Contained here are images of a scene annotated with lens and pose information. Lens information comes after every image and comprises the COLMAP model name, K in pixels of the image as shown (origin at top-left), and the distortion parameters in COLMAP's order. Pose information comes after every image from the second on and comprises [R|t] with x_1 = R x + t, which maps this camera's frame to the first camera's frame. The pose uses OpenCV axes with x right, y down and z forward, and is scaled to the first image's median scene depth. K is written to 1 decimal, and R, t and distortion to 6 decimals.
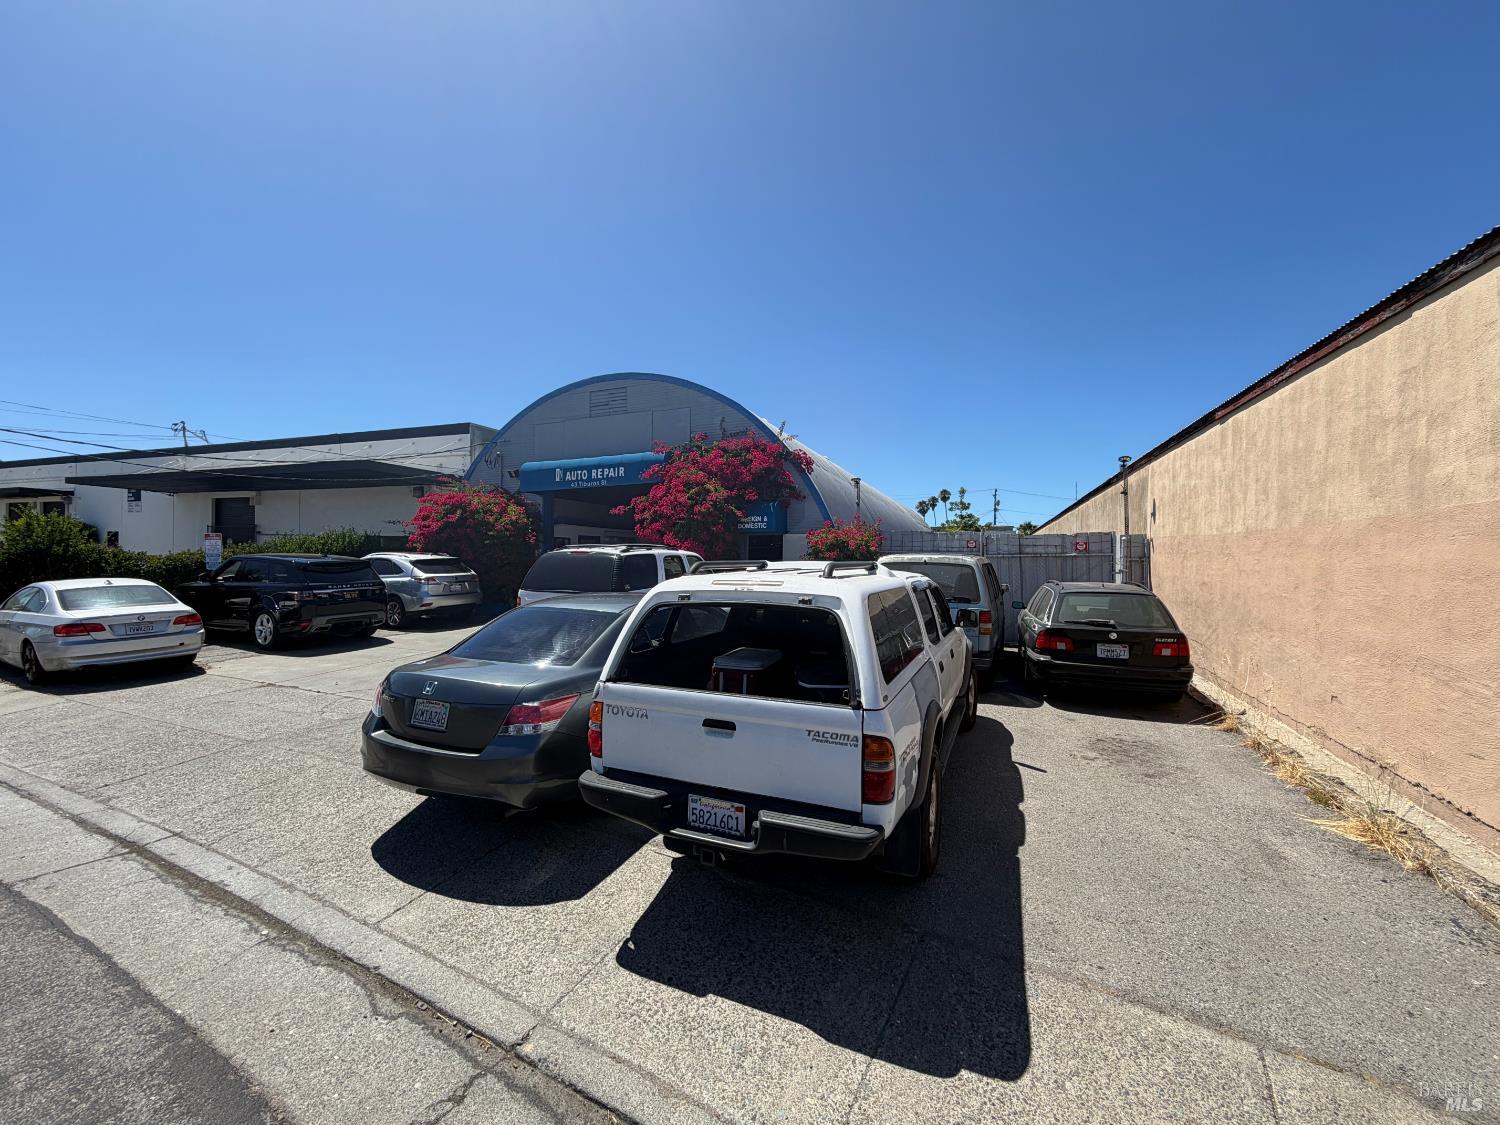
lens RADIAL K [[599.6, 0, 742.7], [0, 599.6, 560.0], [0, 0, 1]] dist [-0.000461, 0.000189]
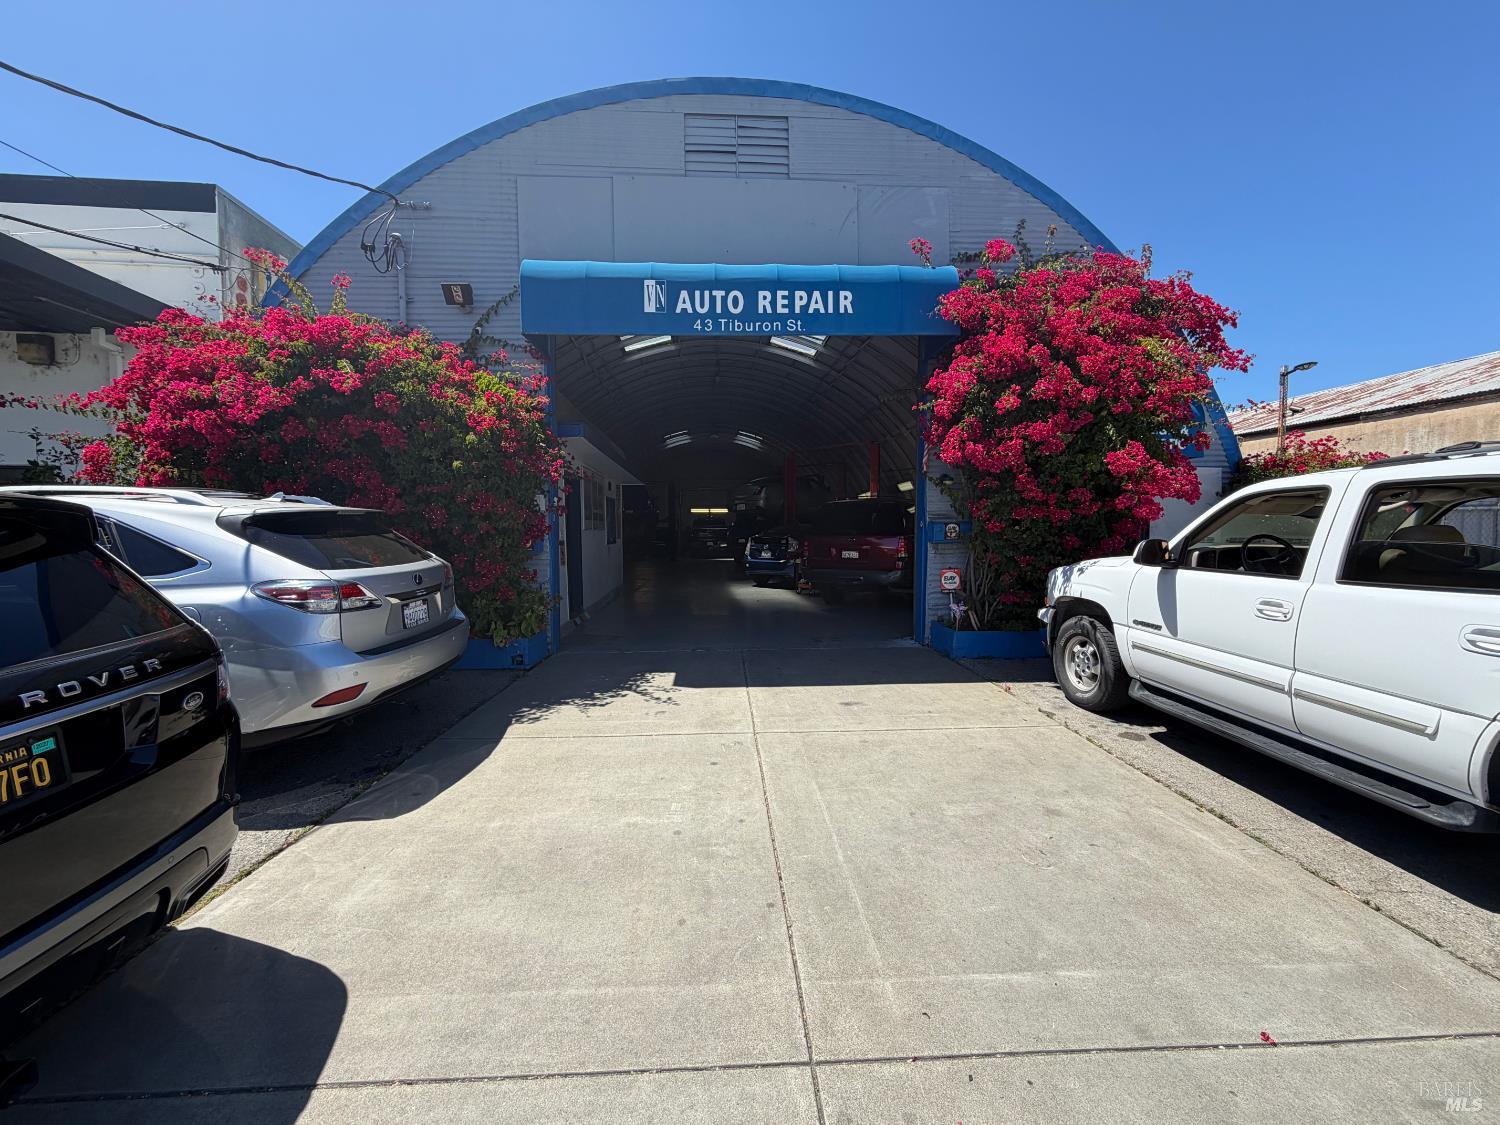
lens RADIAL K [[599.6, 0, 742.7], [0, 599.6, 560.0], [0, 0, 1]] dist [-0.000461, 0.000189]
pose [[0.895292, -0.030164, 0.444457, -0.482842], [0.007882, 0.998621, 0.051897, 0.007395], [-0.445409, -0.042960, 0.894296, 0.700921]]
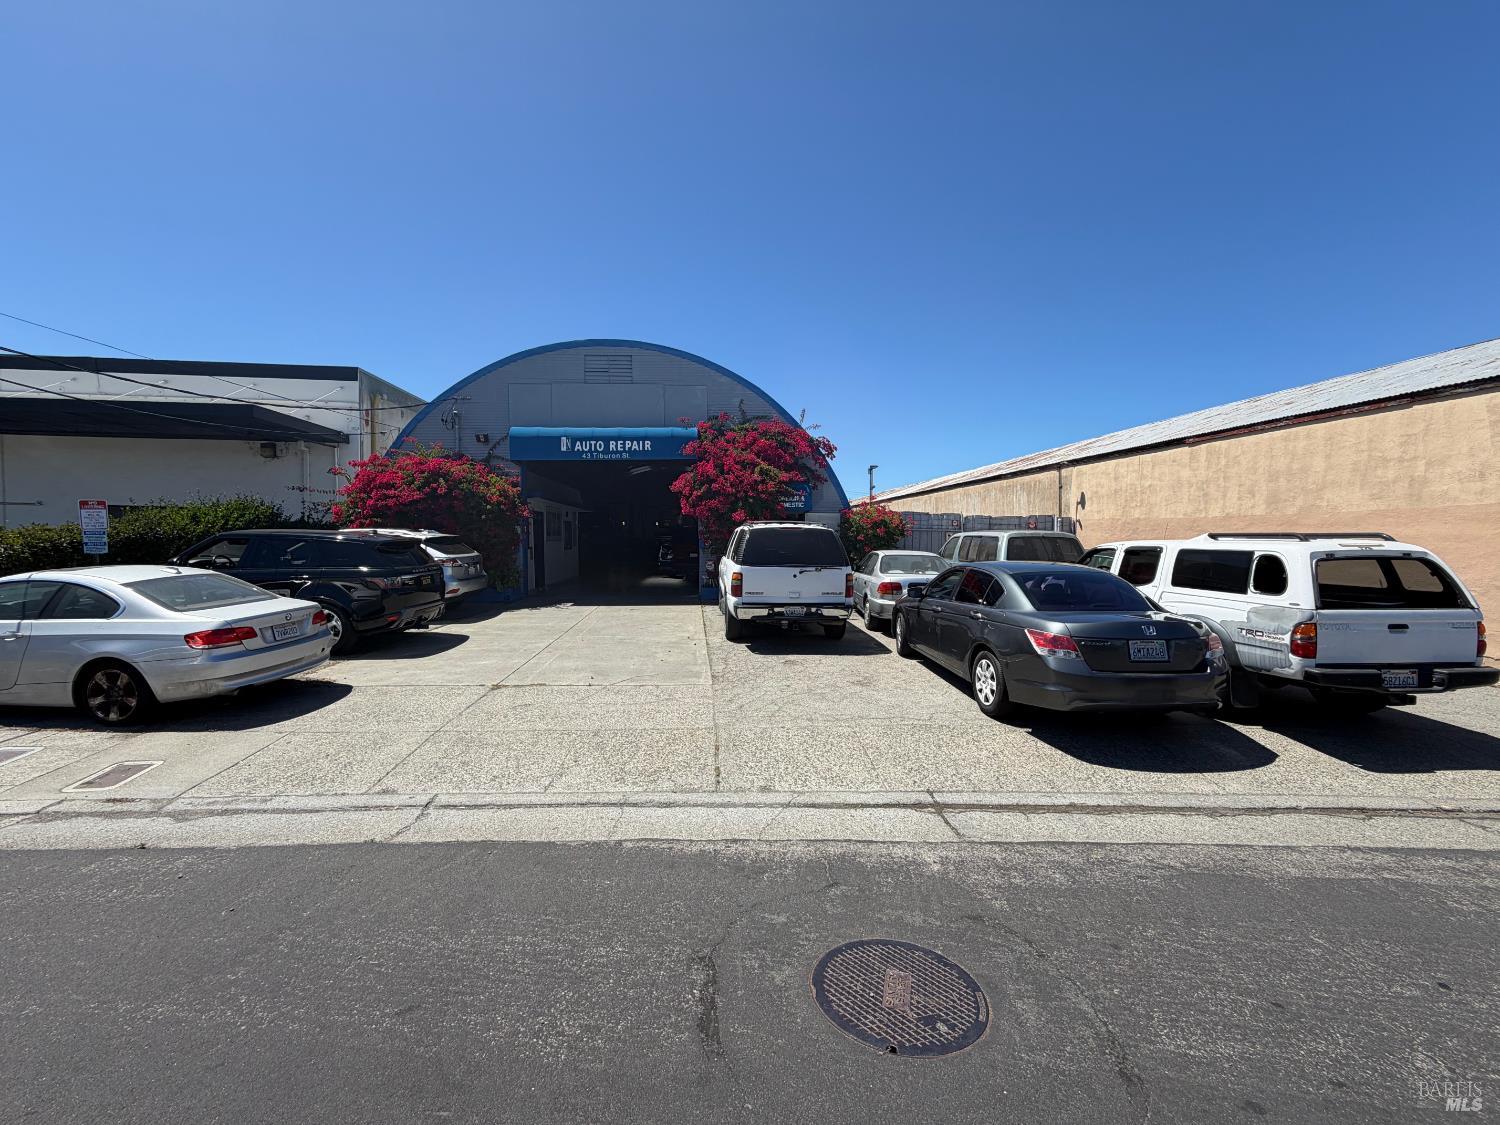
lens RADIAL K [[599.6, 0, 742.7], [0, 599.6, 560.0], [0, 0, 1]] dist [-0.000461, 0.000189]
pose [[0.894122, -0.020998, 0.447330, -0.534496], [0.005041, 0.999309, 0.036831, 0.002304], [-0.447795, -0.030677, 0.893610, 0.066868]]
